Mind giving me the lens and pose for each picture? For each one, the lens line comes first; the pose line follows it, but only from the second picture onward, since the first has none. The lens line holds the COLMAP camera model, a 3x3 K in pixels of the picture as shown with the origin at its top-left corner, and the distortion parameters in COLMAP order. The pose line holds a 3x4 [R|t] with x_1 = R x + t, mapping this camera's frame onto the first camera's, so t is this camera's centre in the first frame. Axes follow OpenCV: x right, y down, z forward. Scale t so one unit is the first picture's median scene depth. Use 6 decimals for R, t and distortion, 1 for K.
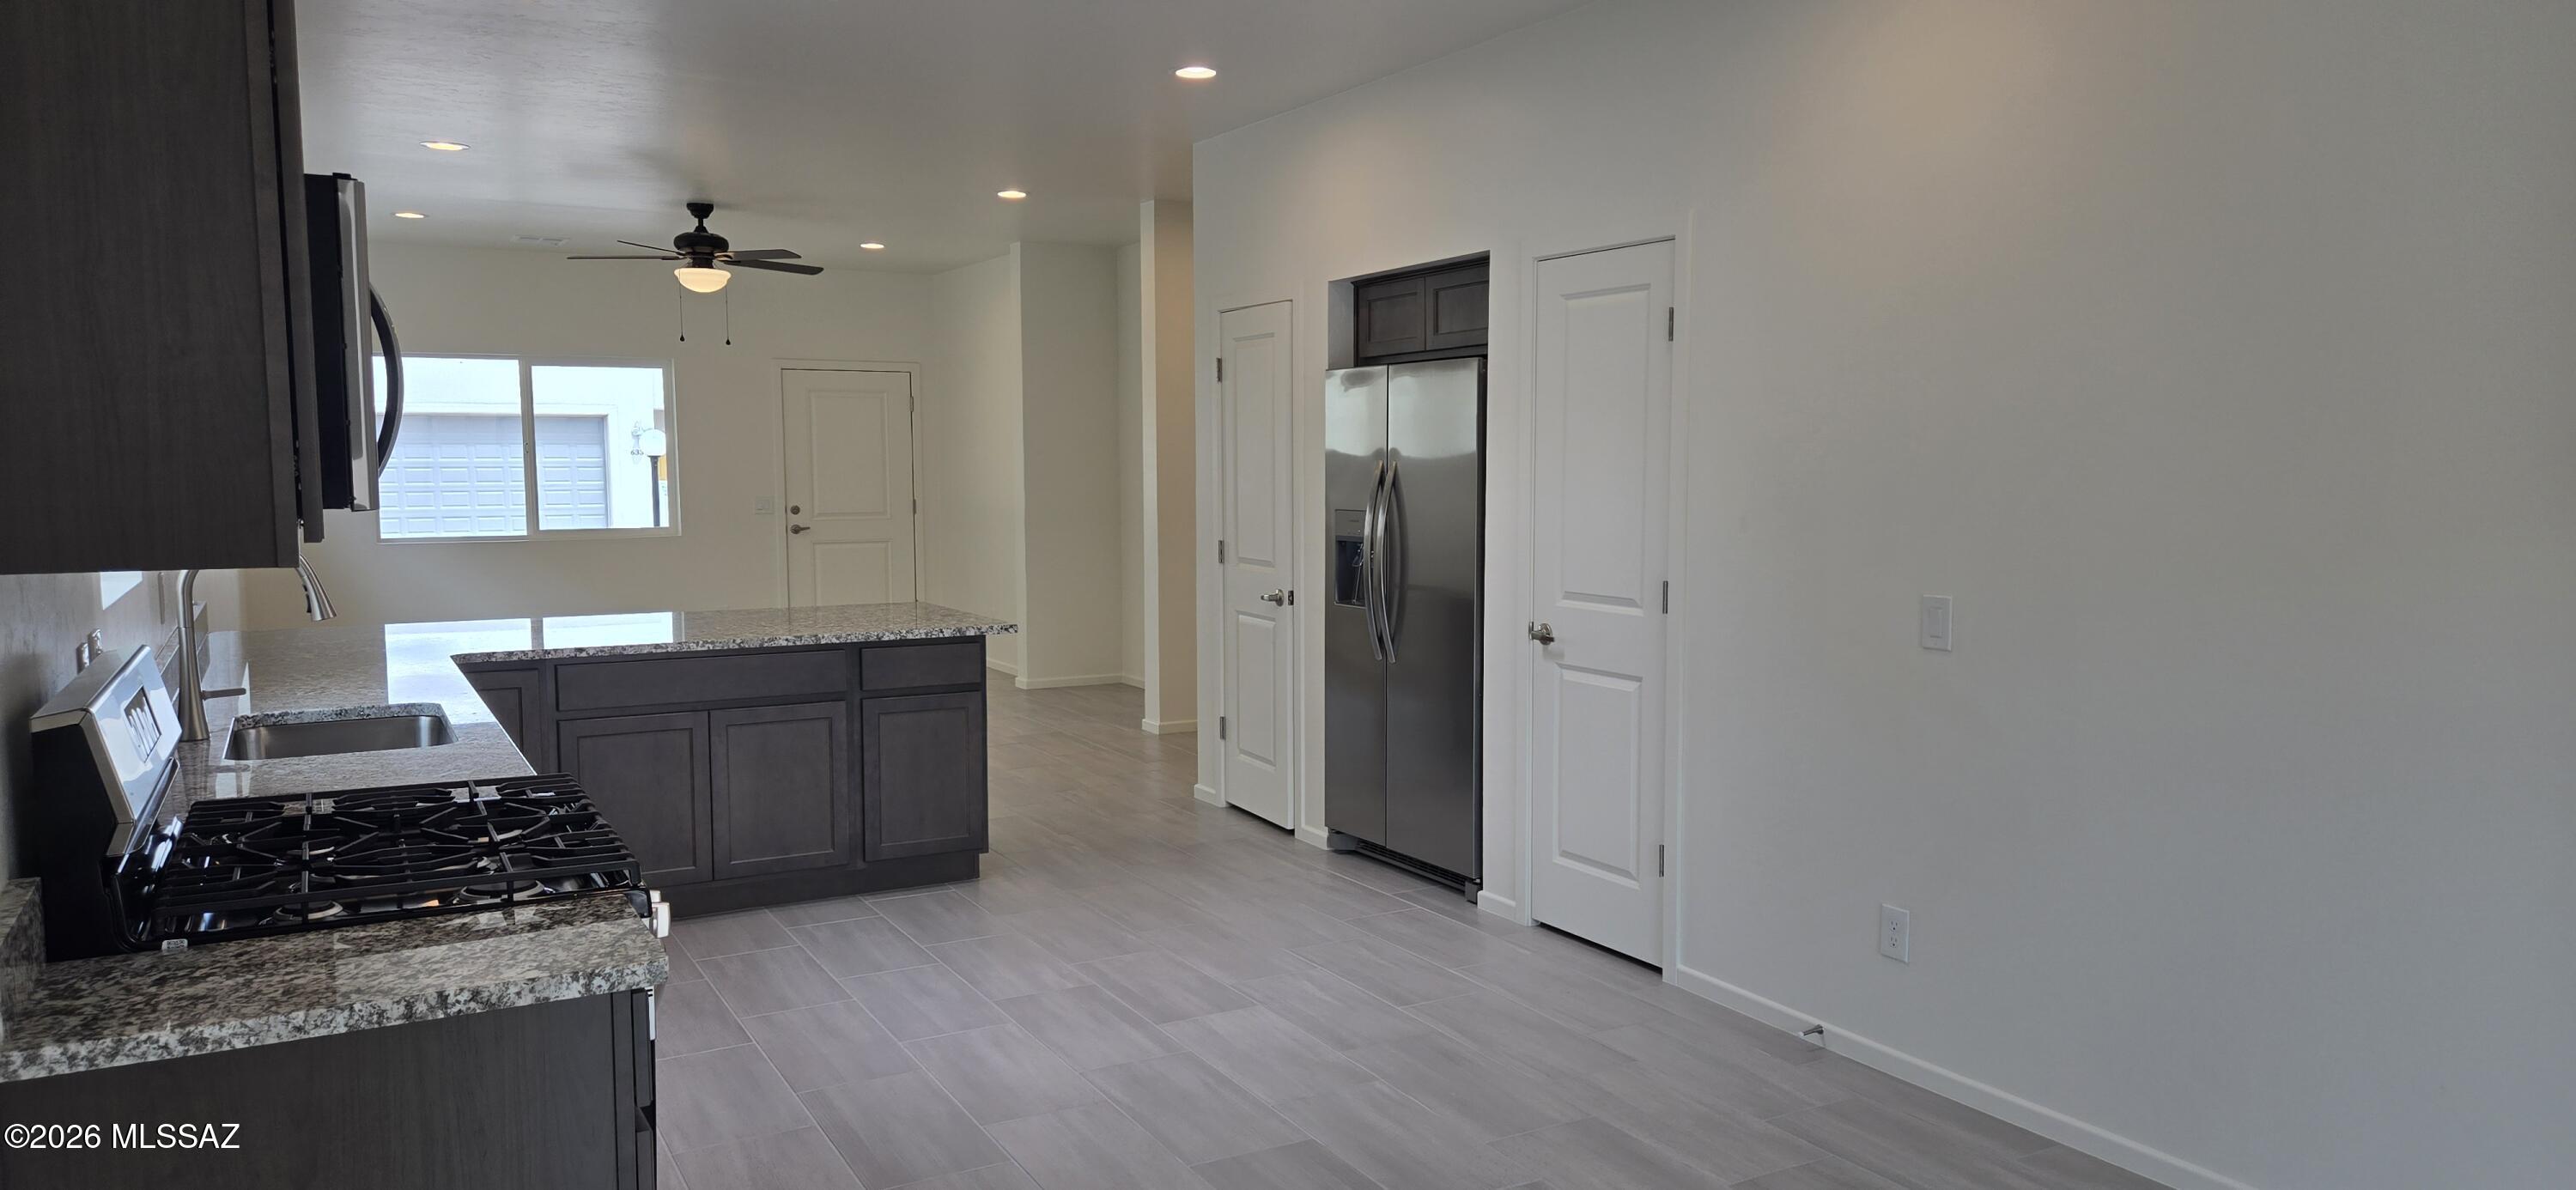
lens RADIAL K [[1712.6, 0, 1299.7], [0, 1712.6, 608.4], [0, 0, 1]] dist [0.060202, -0.033574]
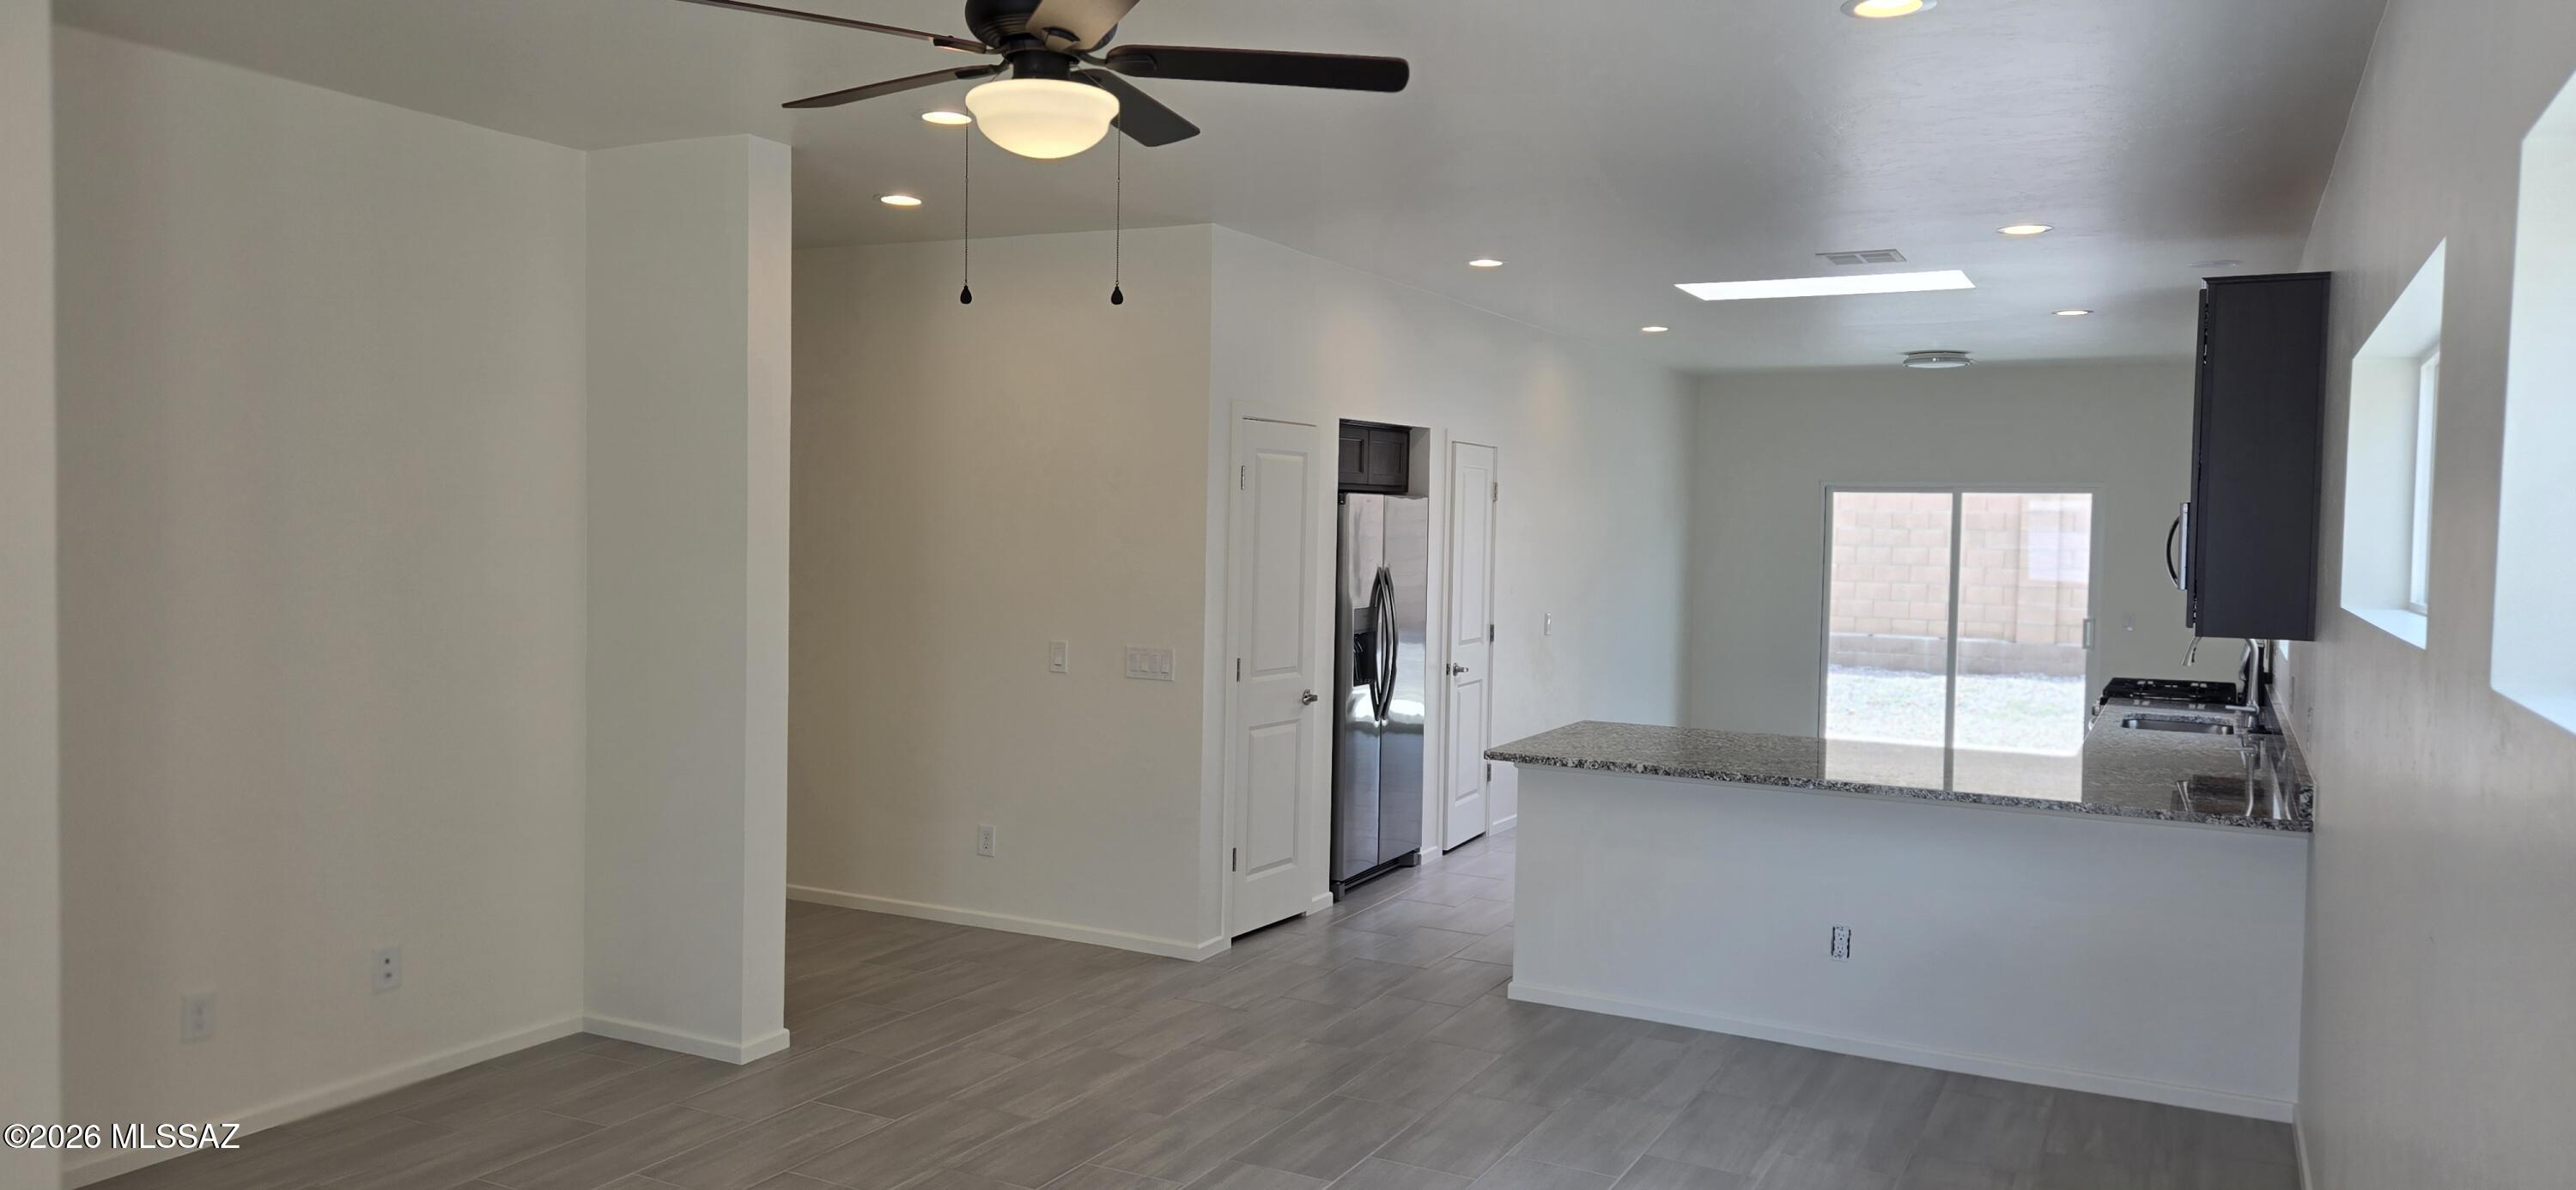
lens RADIAL K [[1712.6, 0, 1325.2], [0, 1712.6, 592.5], [0, 0, 1]] dist [0.060202, -0.033574]
pose [[-0.548248, -0.045151, 0.835096, -1.099787], [0.057809, 0.994107, 0.091701, -0.205266], [-0.834315, 0.098551, -0.542408, 1.892017]]
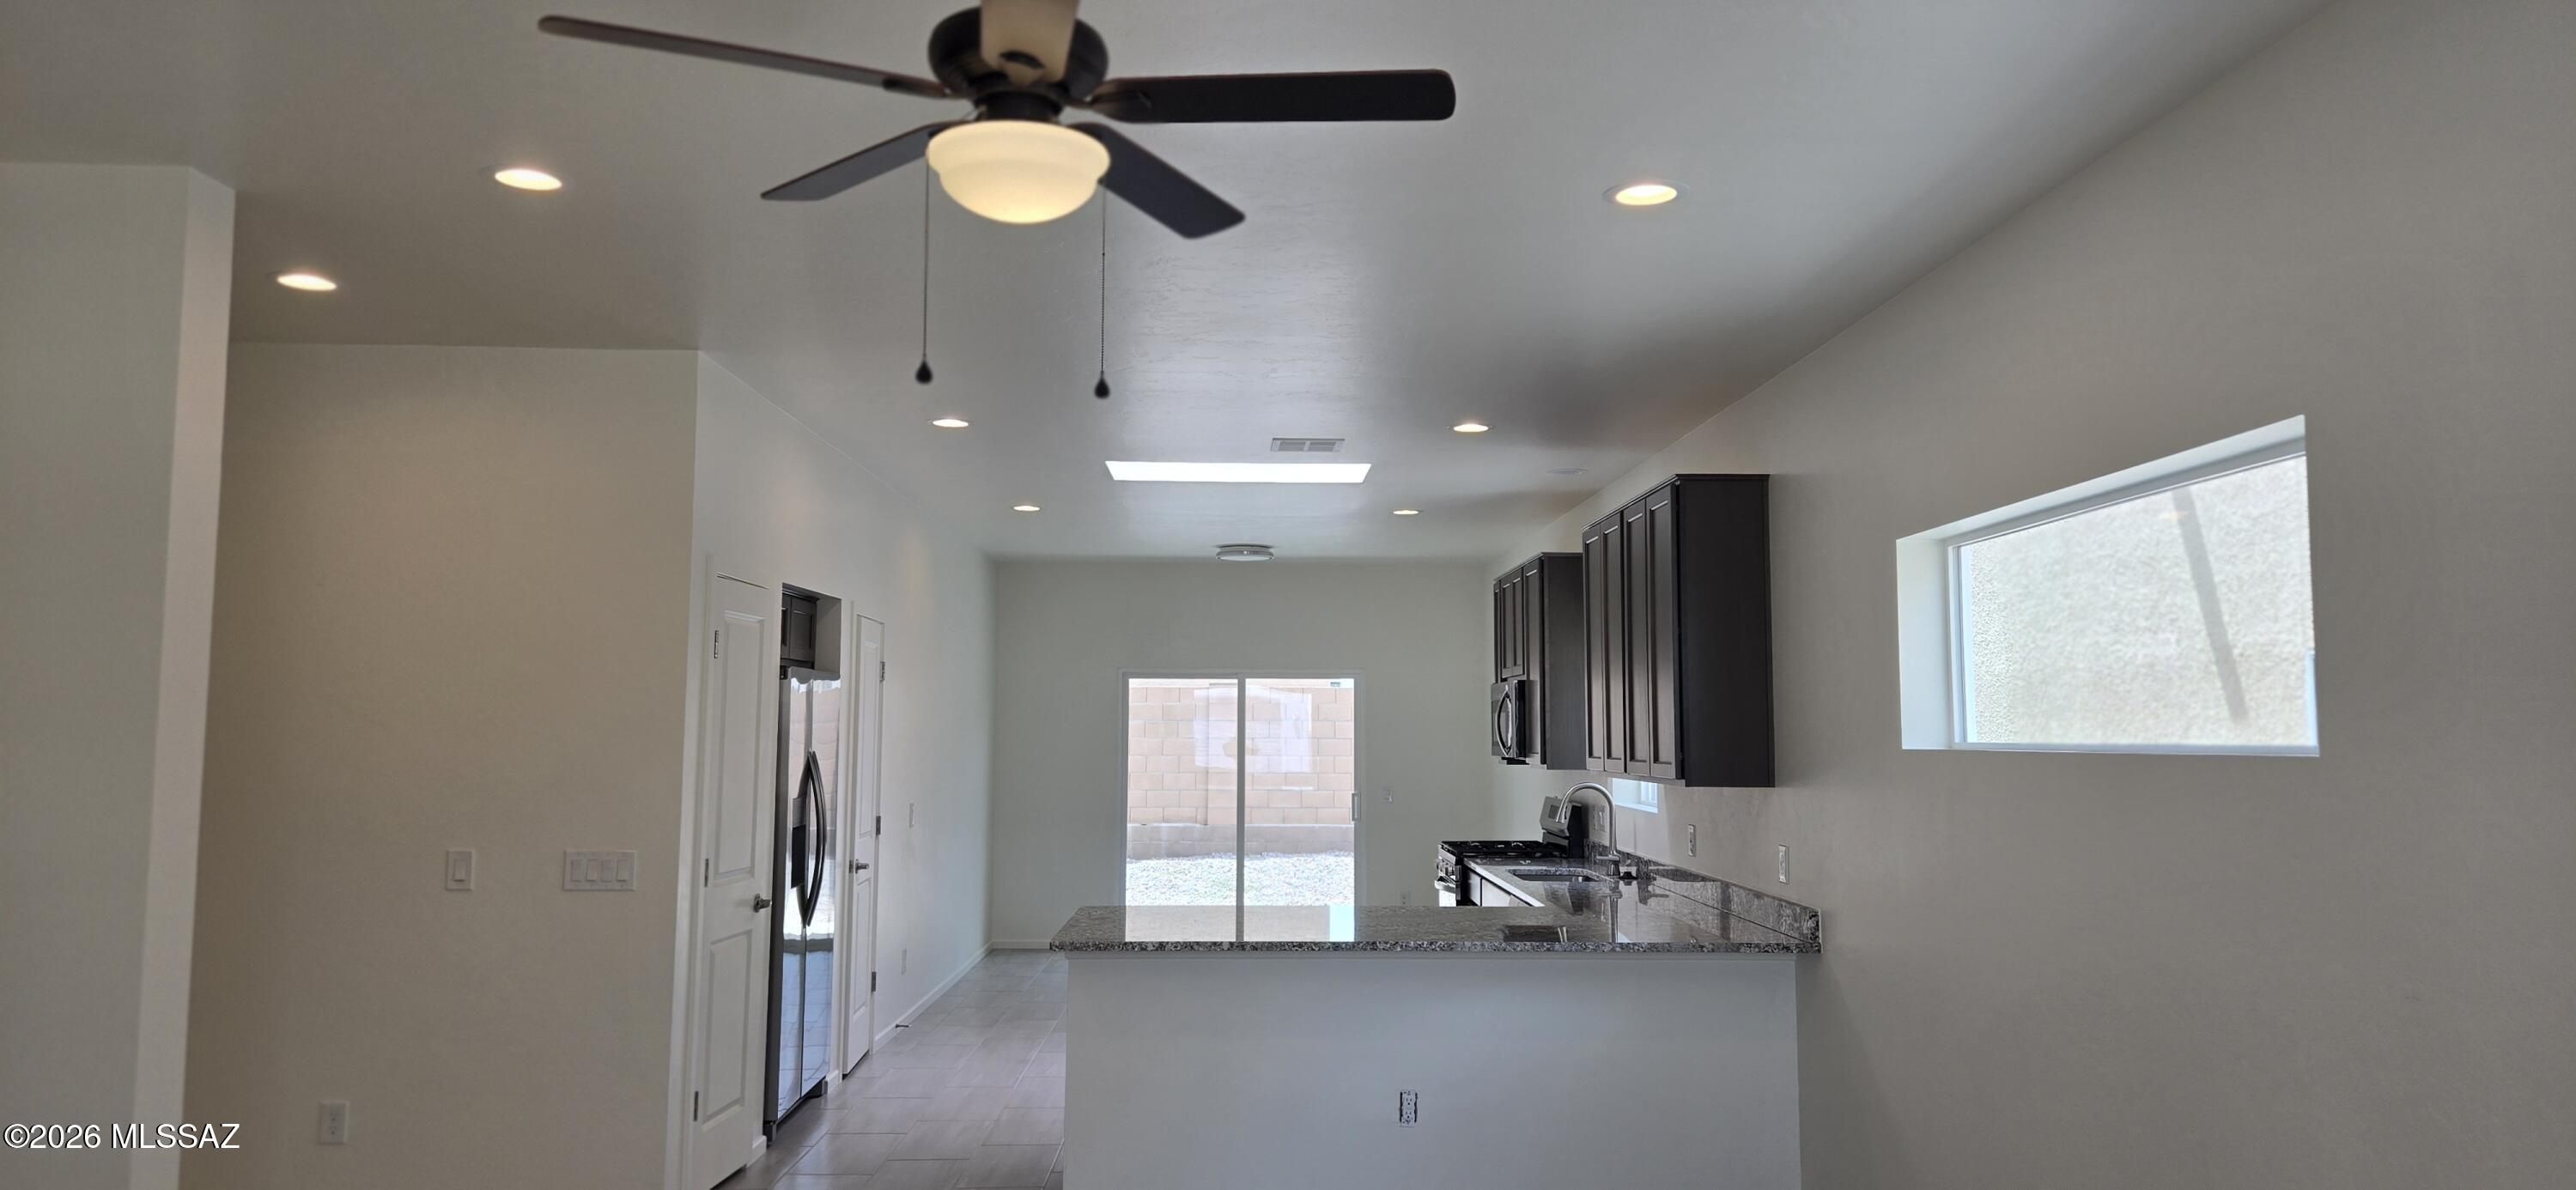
lens RADIAL K [[1712.6, 0, 1295.3], [0, 1712.6, 585.4], [0, 0, 1]] dist [0.060202, -0.033574]
pose [[-0.884594, 0.036349, 0.464943, -0.853419], [0.038480, 0.999247, -0.004910, -0.195943], [-0.464772, 0.013547, -0.885327, 2.036320]]
